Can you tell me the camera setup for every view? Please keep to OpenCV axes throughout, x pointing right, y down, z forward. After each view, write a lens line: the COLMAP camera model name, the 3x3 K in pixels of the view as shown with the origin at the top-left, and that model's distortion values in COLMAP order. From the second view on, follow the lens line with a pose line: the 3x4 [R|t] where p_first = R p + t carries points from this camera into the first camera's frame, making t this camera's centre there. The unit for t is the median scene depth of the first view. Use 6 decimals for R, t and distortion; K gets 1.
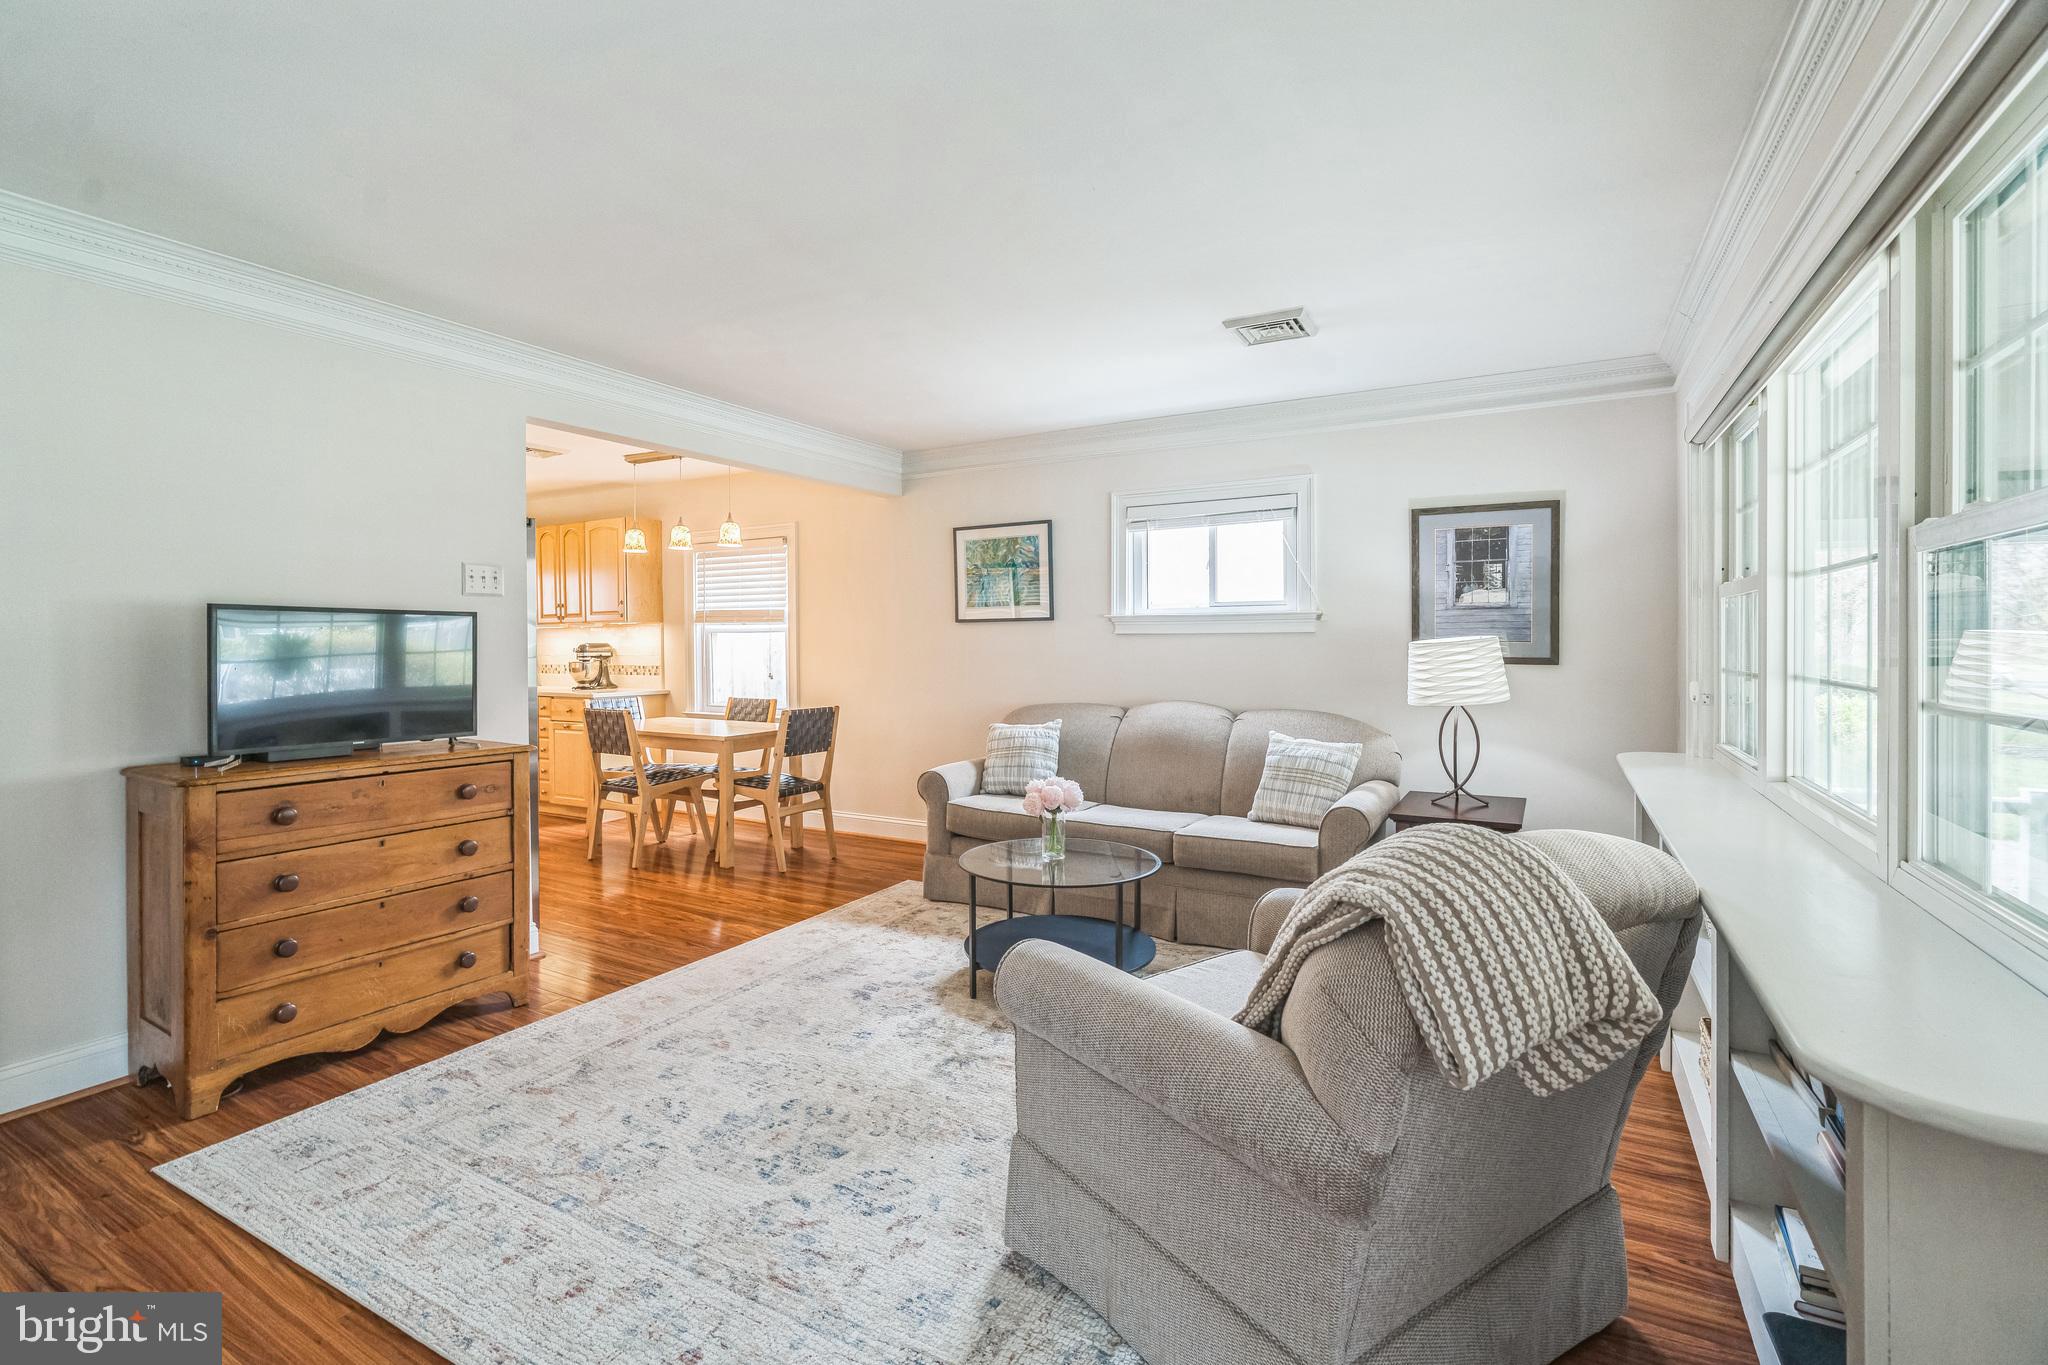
lens RADIAL K [[926.2, 0, 997.1], [0, 926.2, 657.5], [0, 0, 1]] dist [-0.000490, -0.000157]
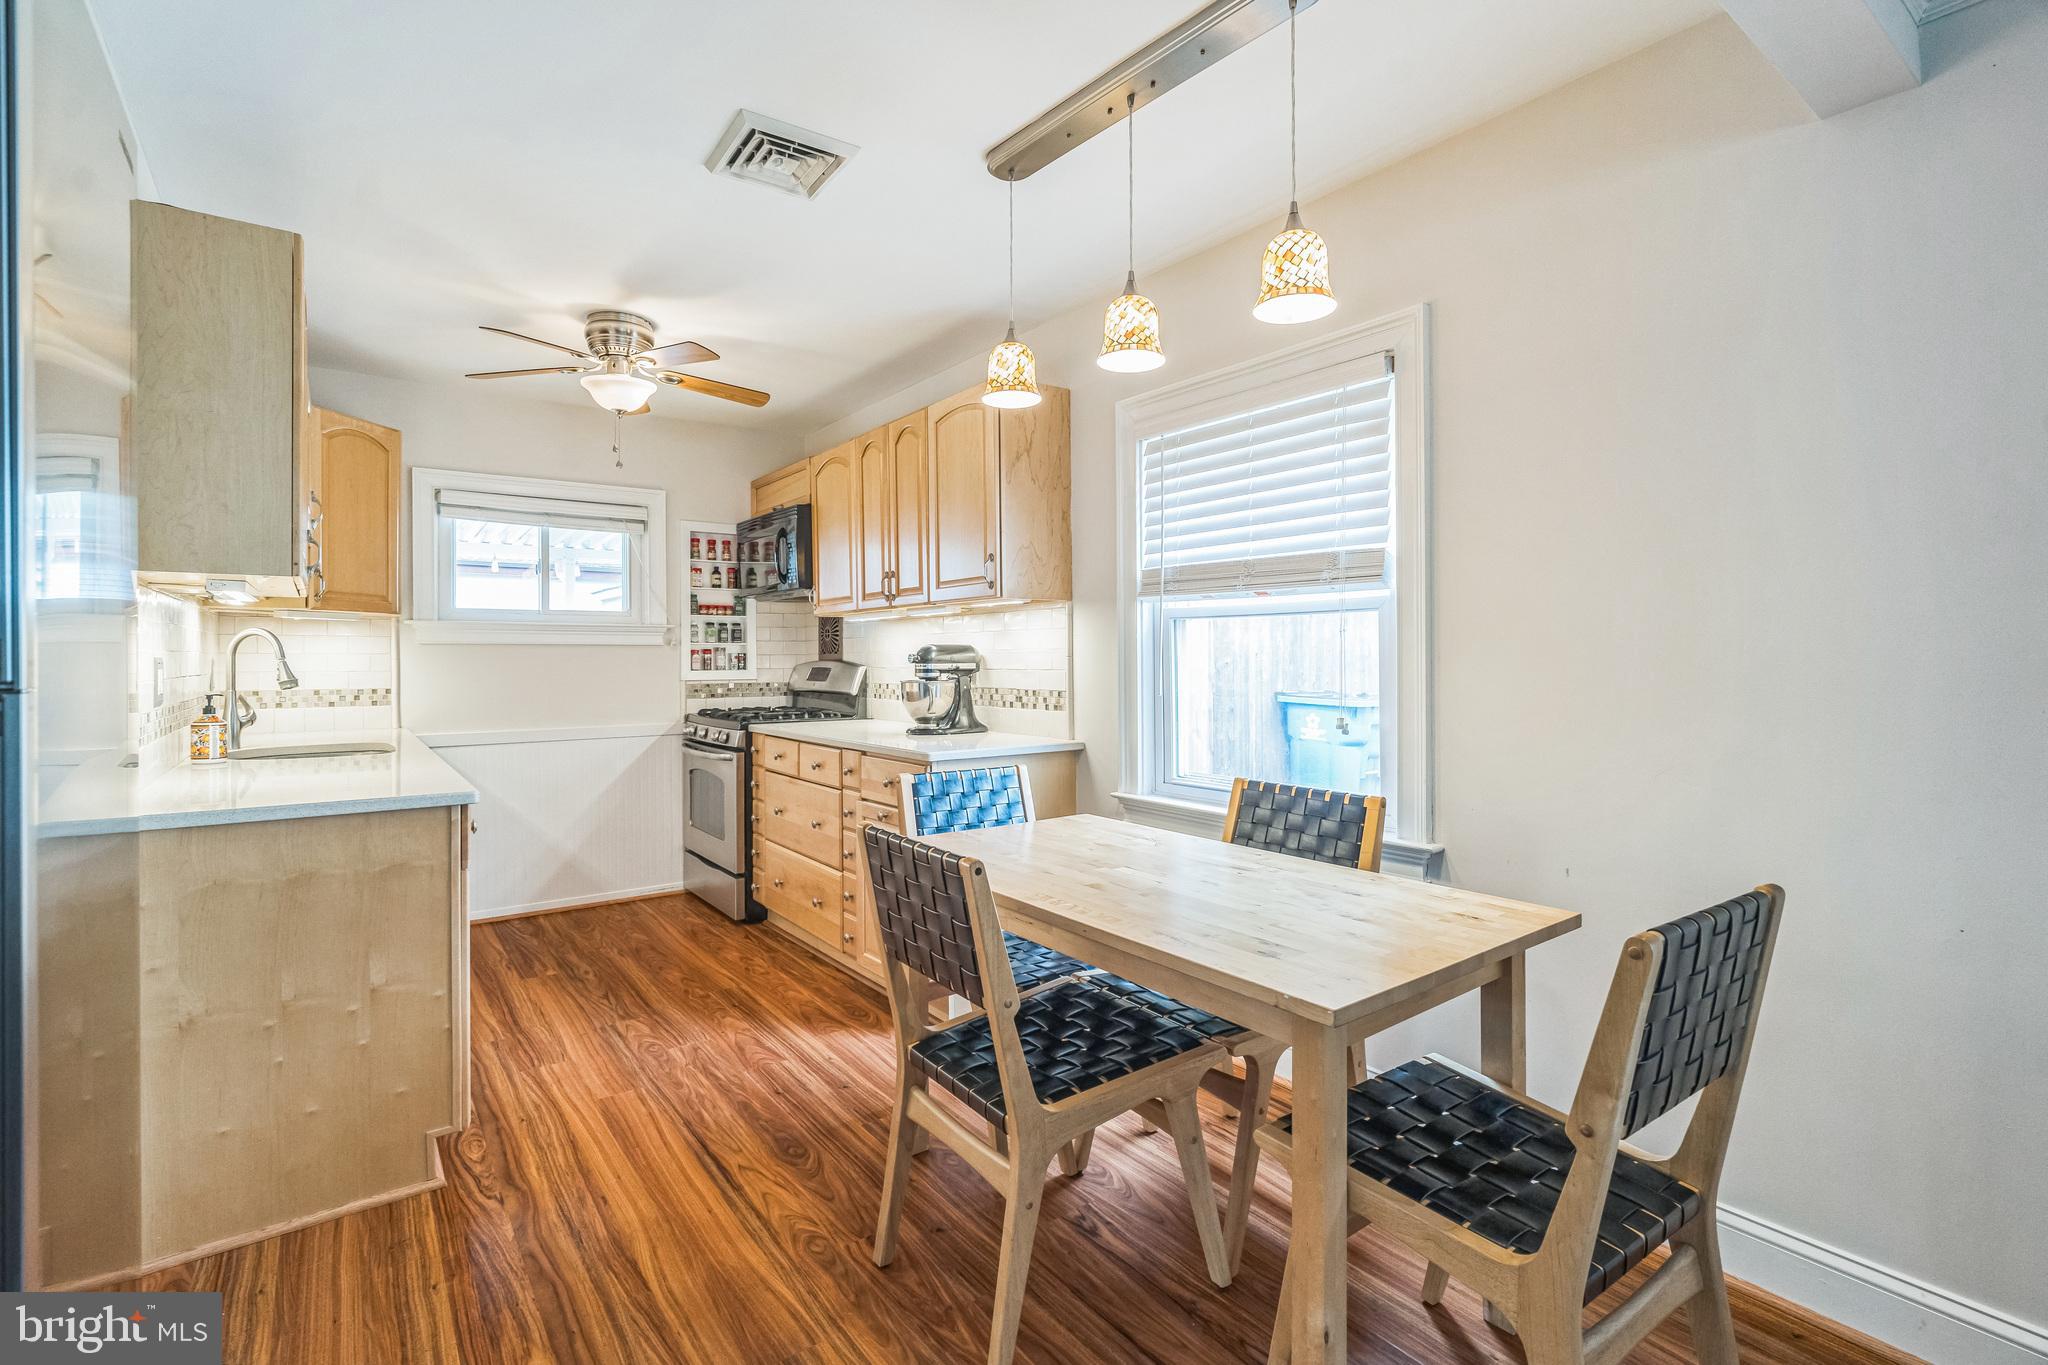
lens RADIAL K [[926.2, 0, 997.1], [0, 926.2, 657.5], [0, 0, 1]] dist [-0.000490, -0.000157]
pose [[0.915736, -0.000452, -0.401781, -0.339990], [-0.004631, 0.999921, -0.011681, -0.004294], [0.401754, 0.012557, 0.915661, 0.910788]]
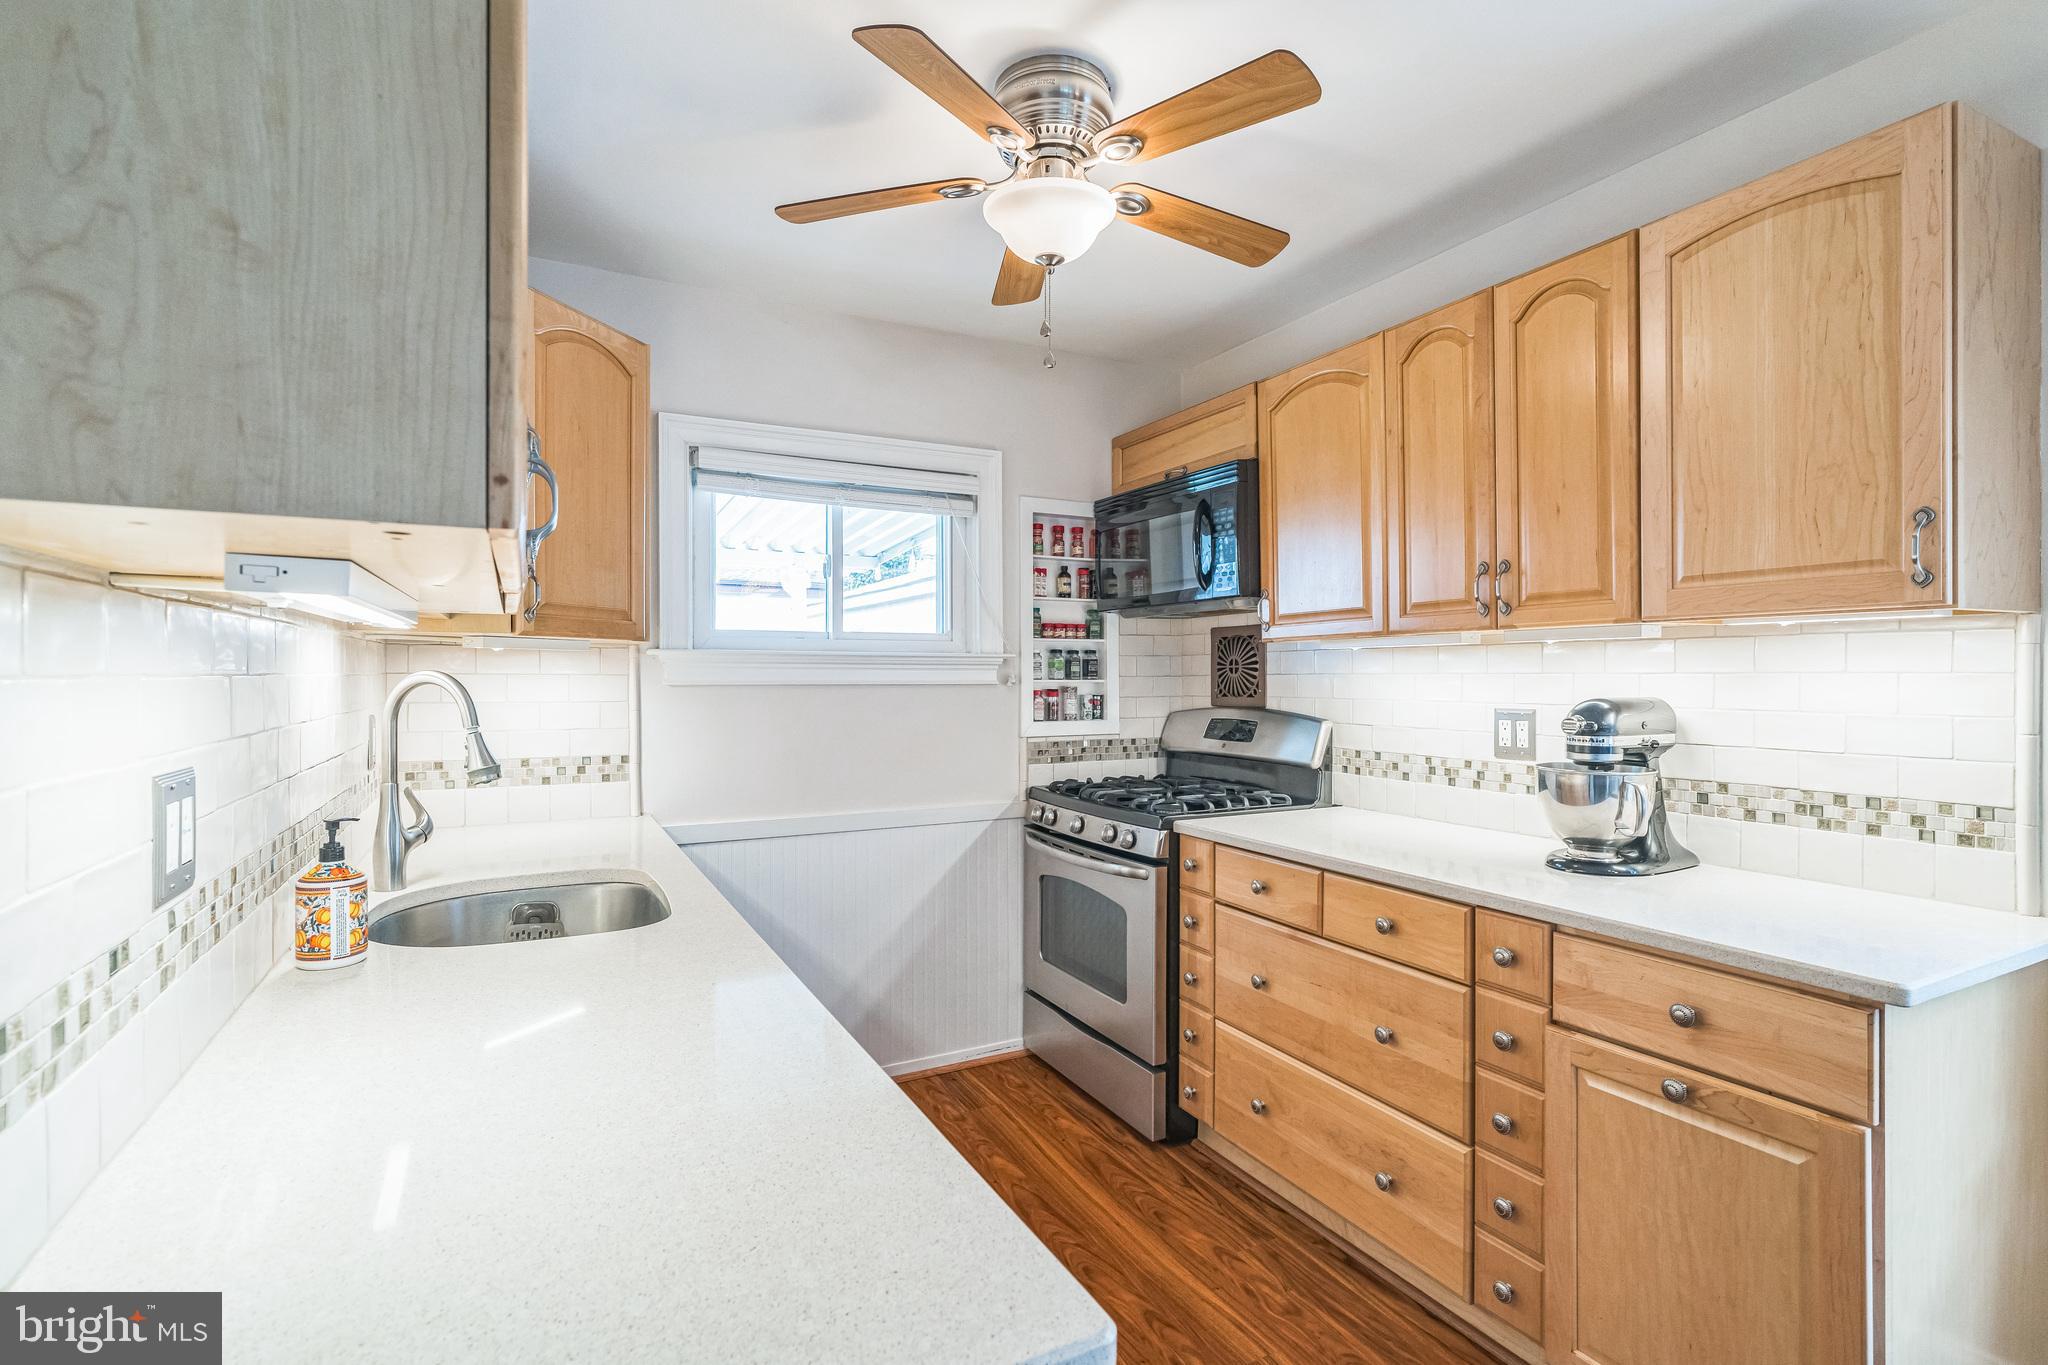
lens RADIAL K [[948.6, 0, 1012.4], [0, 948.6, 686.9], [0, 0, 1]] dist [-0.001939, -0.000403]
pose [[0.846628, 0.010103, -0.532090, -0.746919], [-0.010029, 0.999945, 0.003029, -0.030919], [0.532091, 0.002772, 0.846683, 1.136681]]
